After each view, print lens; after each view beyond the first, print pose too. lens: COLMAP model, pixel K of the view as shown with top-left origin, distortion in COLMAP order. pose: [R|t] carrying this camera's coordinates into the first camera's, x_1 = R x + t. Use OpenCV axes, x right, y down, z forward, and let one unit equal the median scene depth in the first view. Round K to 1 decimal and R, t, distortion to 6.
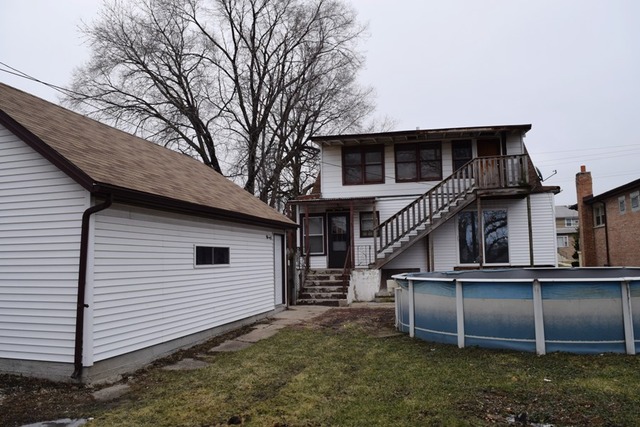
lens RADIAL K [[498.9, 0, 321.3], [0, 498.9, 211.0], [0, 0, 1]] dist [-0.075834, -0.001634]
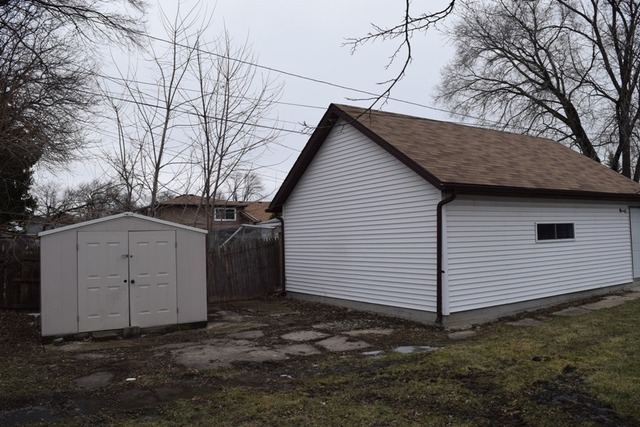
lens RADIAL K [[498.9, 0, 320.1], [0, 498.9, 213.4], [0, 0, 1]] dist [-0.075834, -0.001634]
pose [[0.727690, -0.040577, -0.684705, 0.177322], [0.083053, 0.996116, 0.029235, -0.031101], [0.680859, -0.078140, 0.728234, -0.187150]]
